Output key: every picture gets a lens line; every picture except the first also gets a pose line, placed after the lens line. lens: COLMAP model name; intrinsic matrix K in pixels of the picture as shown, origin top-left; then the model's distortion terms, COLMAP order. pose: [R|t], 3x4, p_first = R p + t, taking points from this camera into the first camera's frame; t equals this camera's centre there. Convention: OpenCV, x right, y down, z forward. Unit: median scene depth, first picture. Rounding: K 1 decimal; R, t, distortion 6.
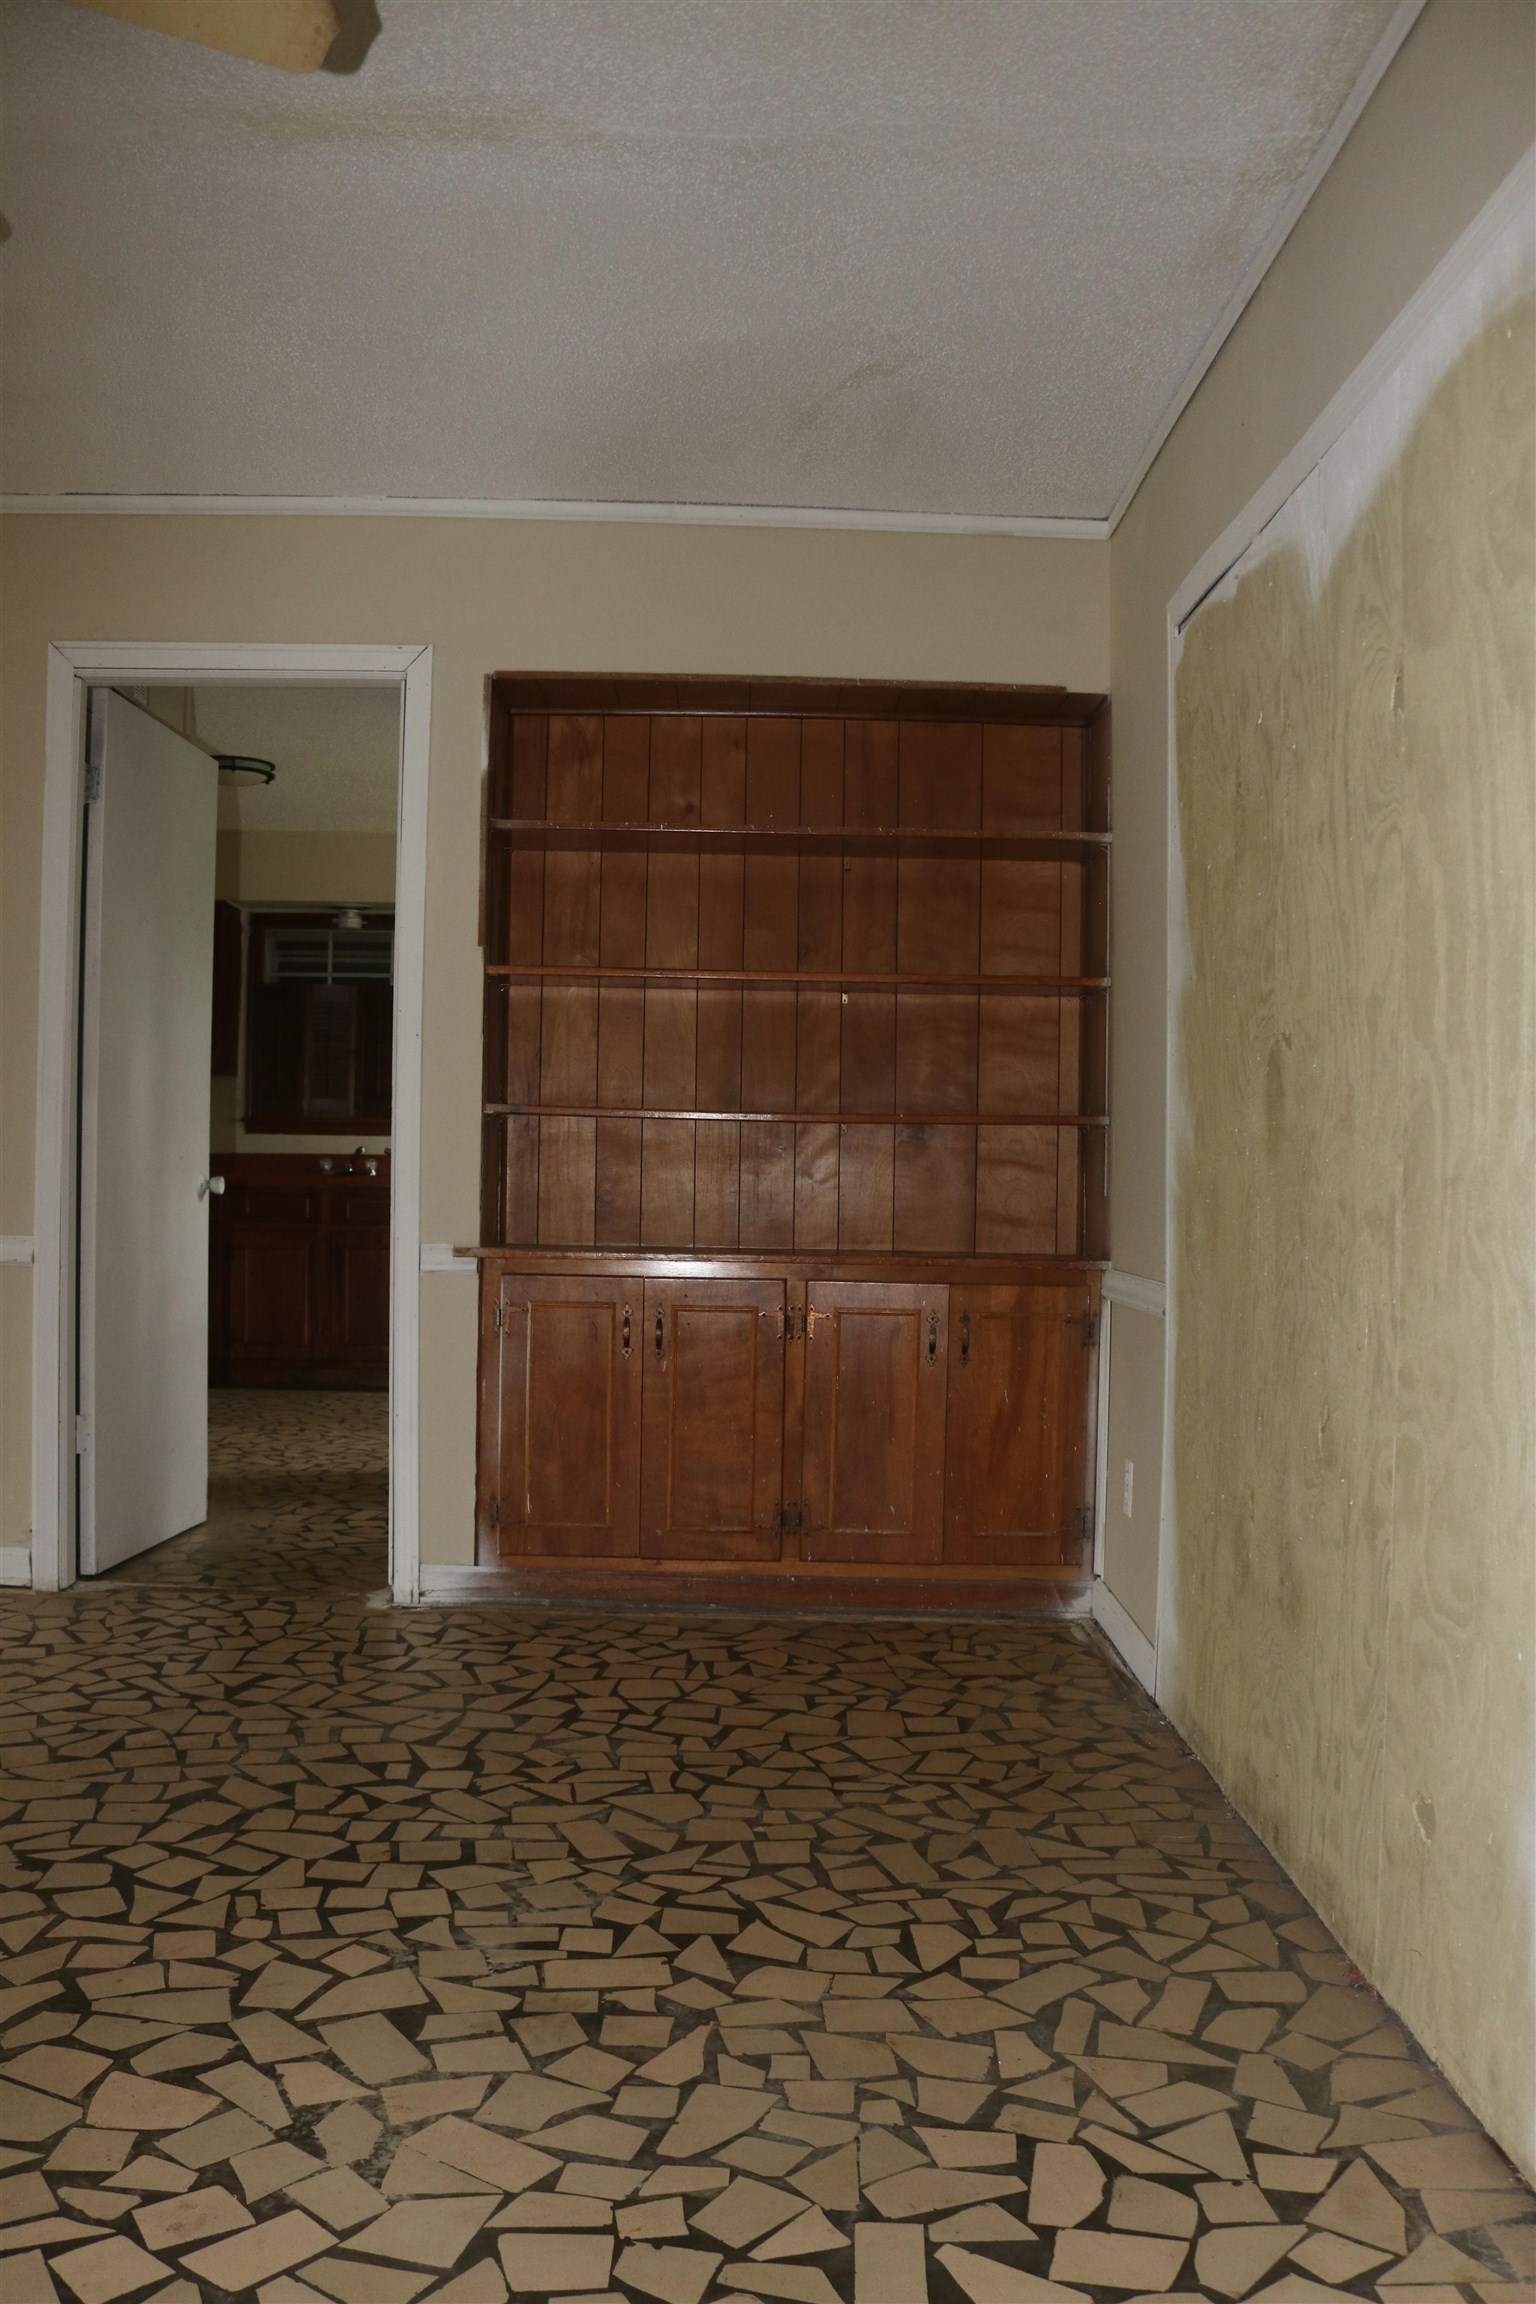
lens RADIAL K [[1873.0, 0, 768.0], [0, 1873.0, 1152.0], [0, 0, 1]] dist [-0.148644, 0.133719]
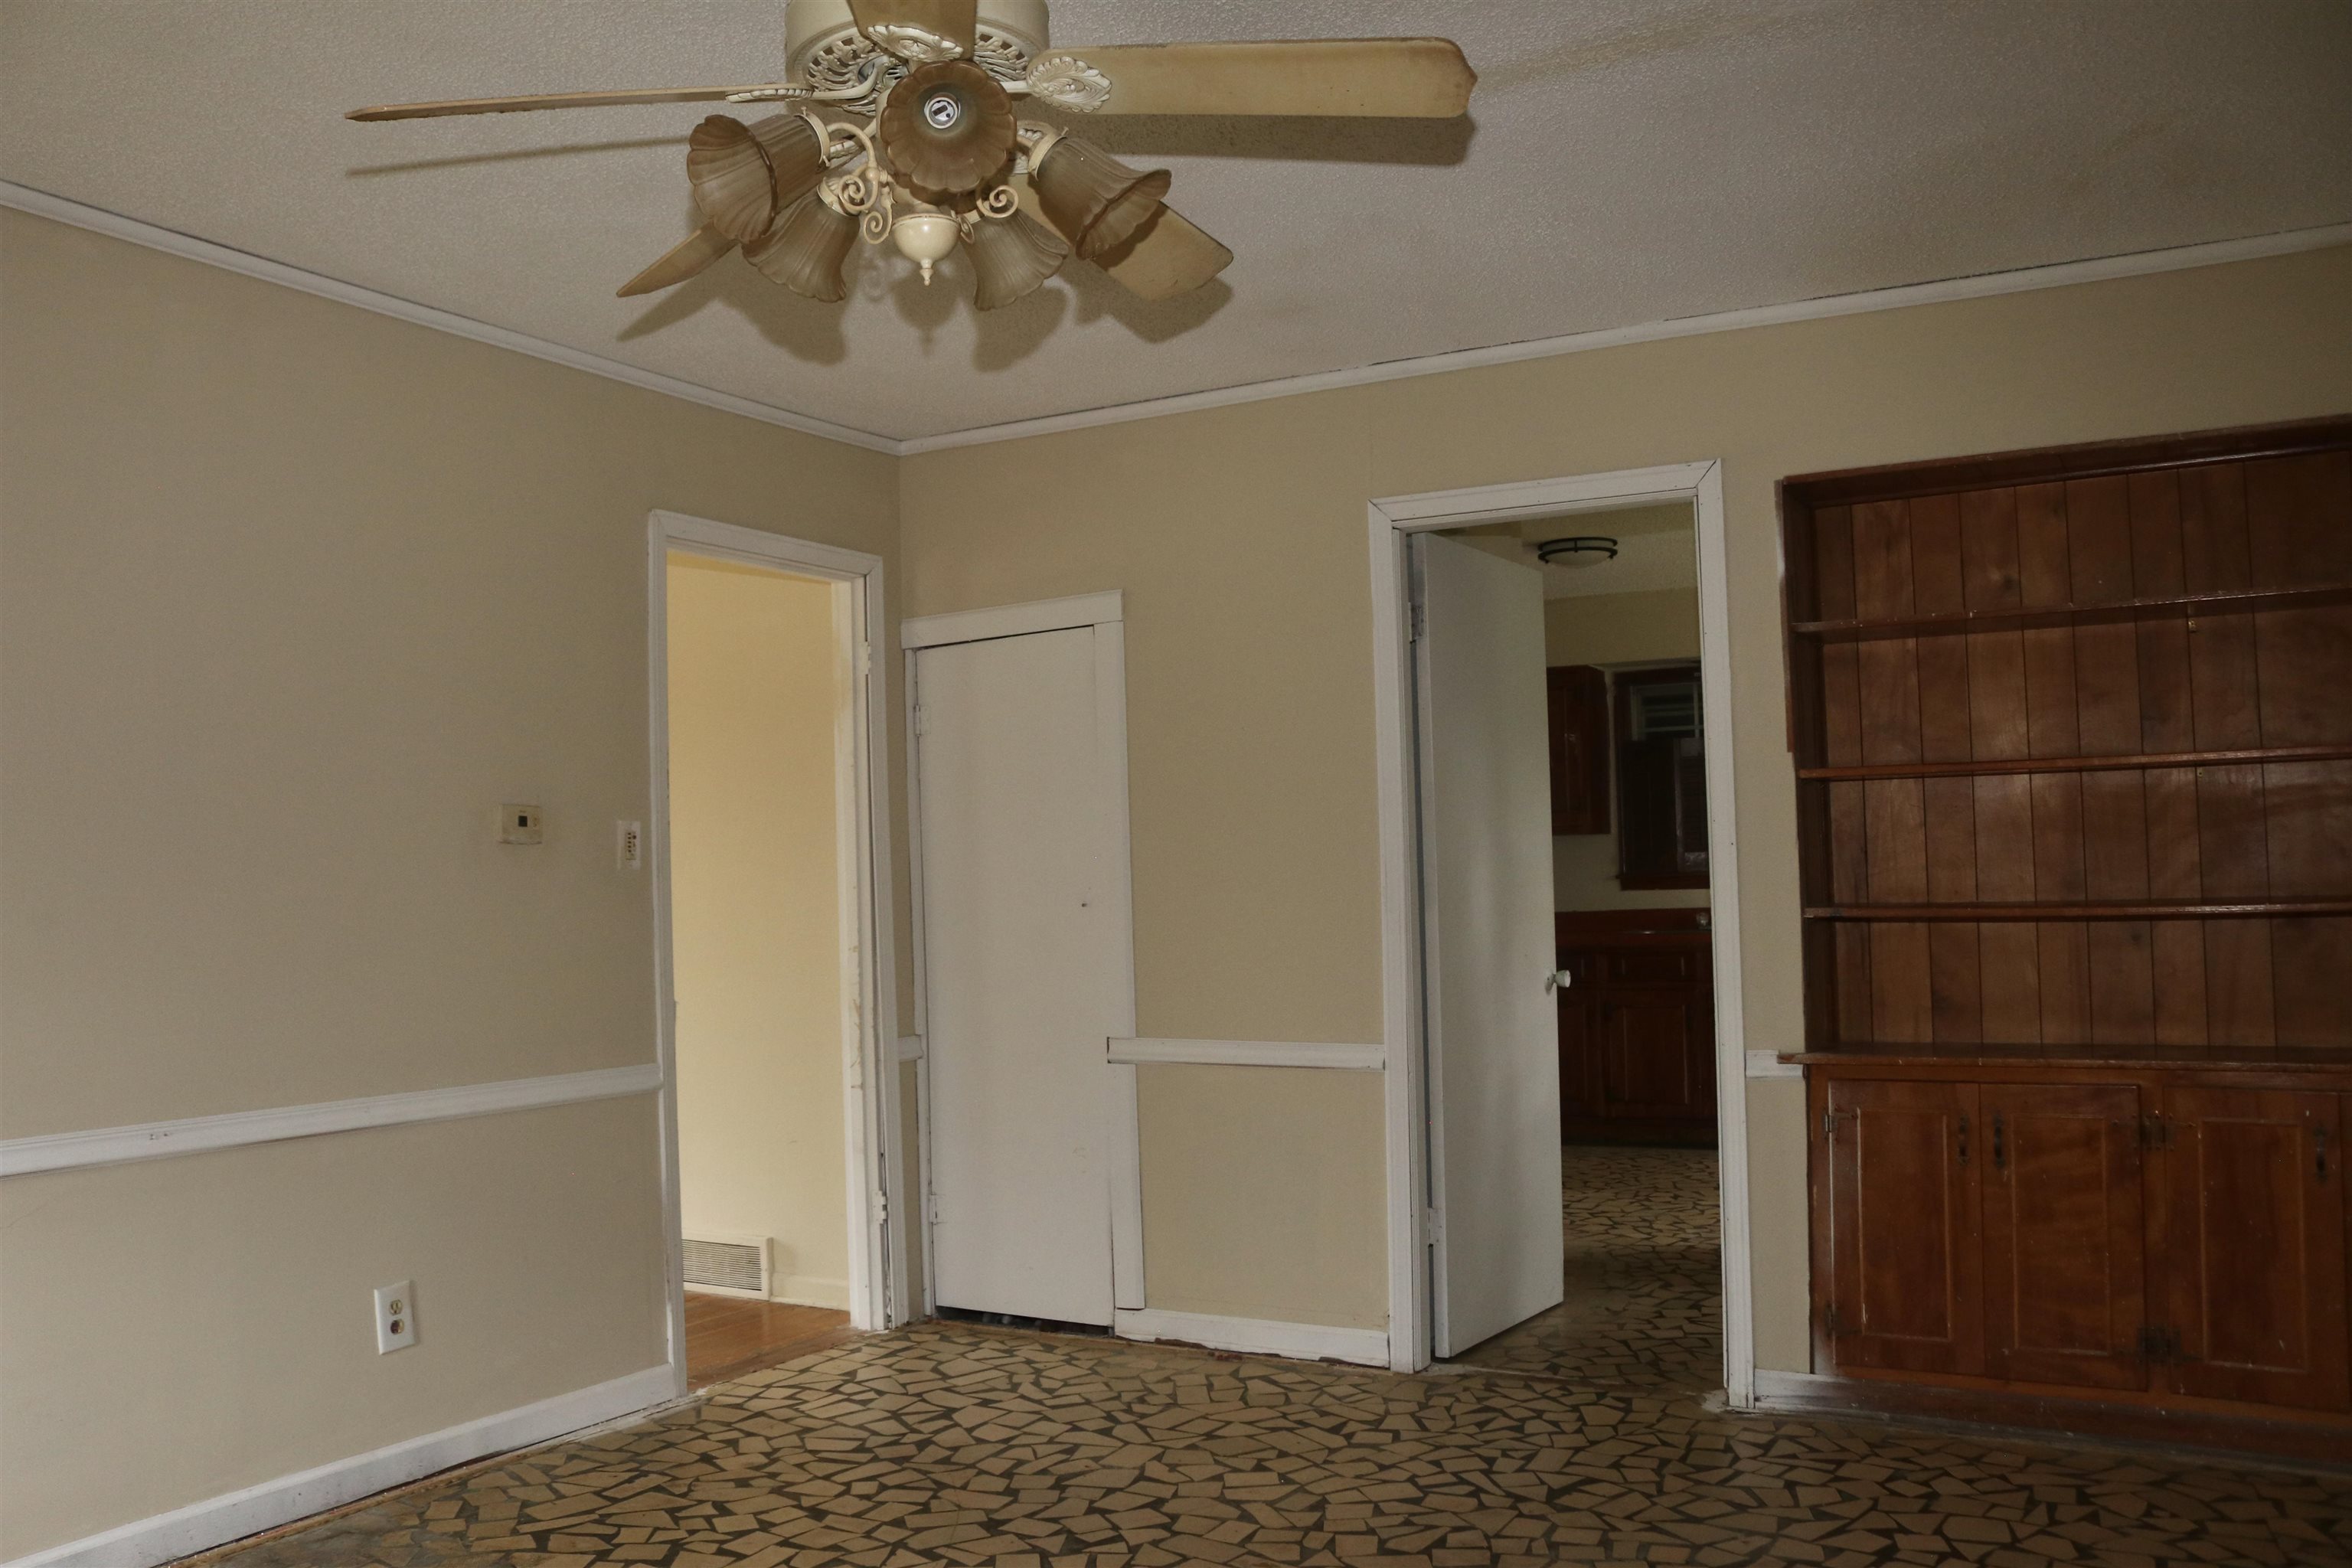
lens RADIAL K [[1912.0, 0, 1176.0], [0, 1912.0, 784.0], [0, 0, 1]] dist [-0.148644, 0.133719]
pose [[0.863564, -0.060496, -0.500597, 0.069469], [0.039778, 0.997856, -0.051968, -0.055884], [0.502667, 0.024965, 0.864119, -0.042153]]
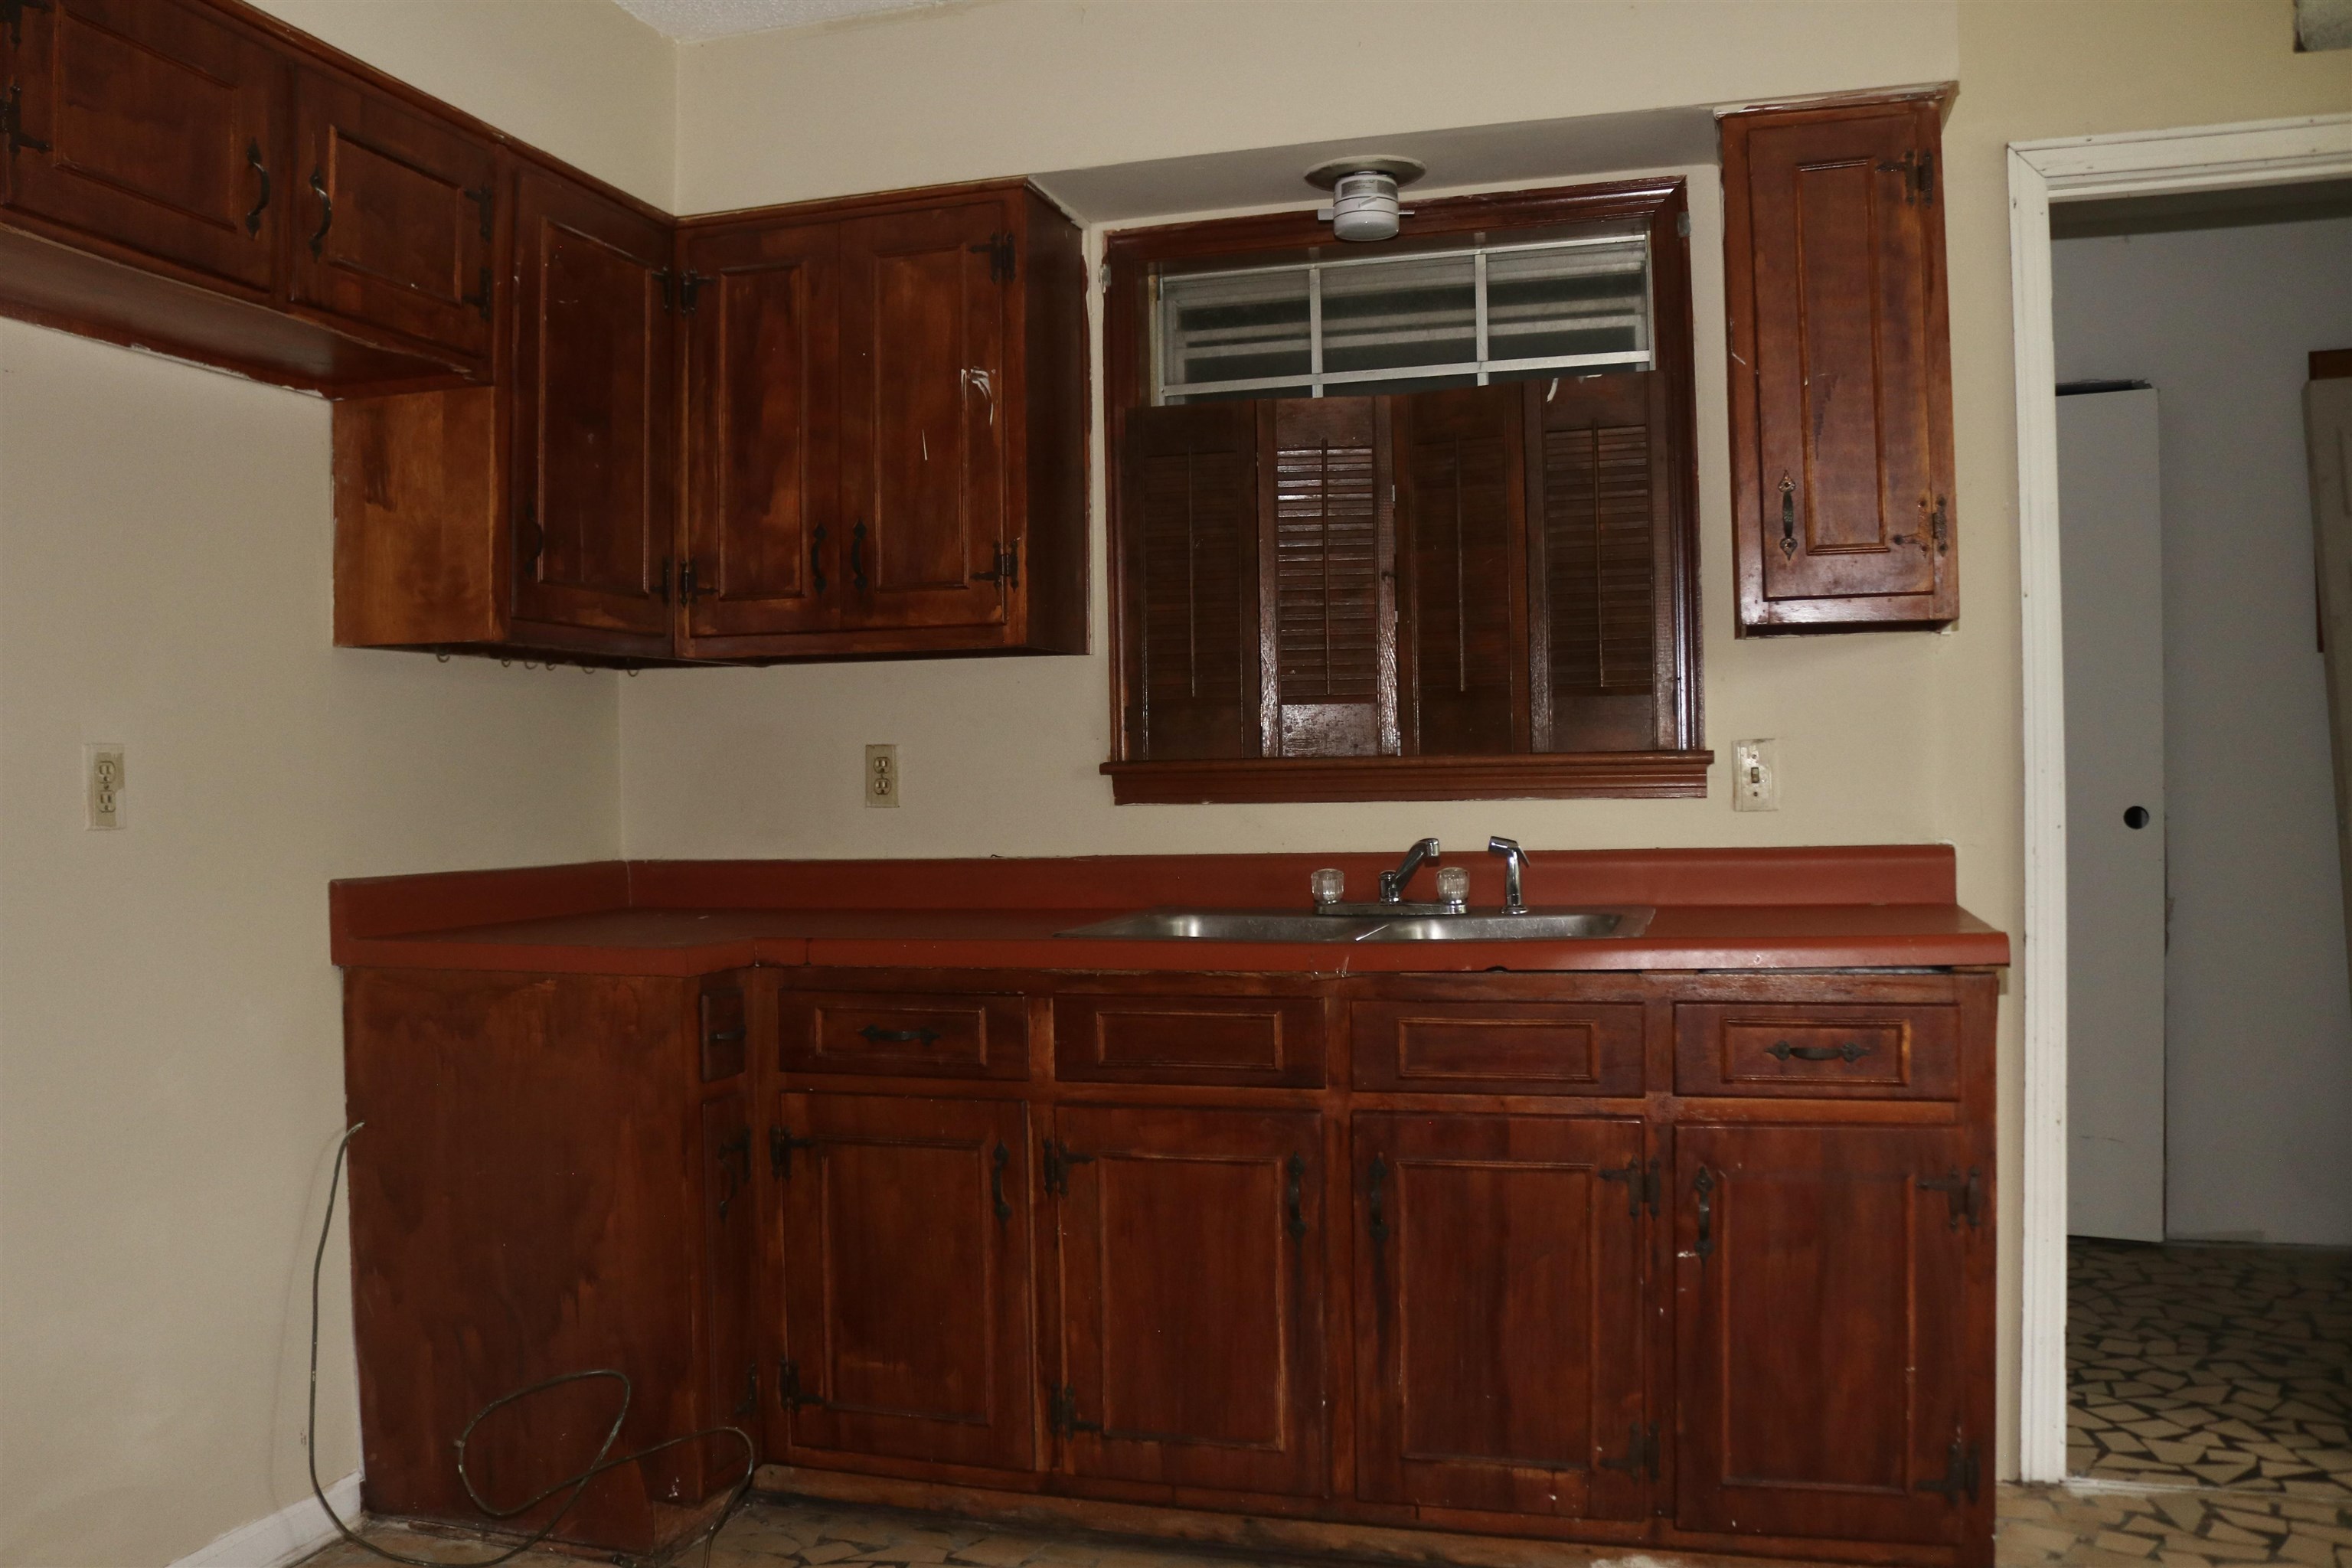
lens RADIAL K [[1912.0, 0, 1176.0], [0, 1912.0, 784.0], [0, 0, 1]] dist [-0.148644, 0.133719]
pose [[0.952919, -0.032940, -0.301429, -0.356791], [0.033650, 0.999430, -0.002839, -0.030063], [0.301350, -0.007437, 0.953484, 1.479105]]
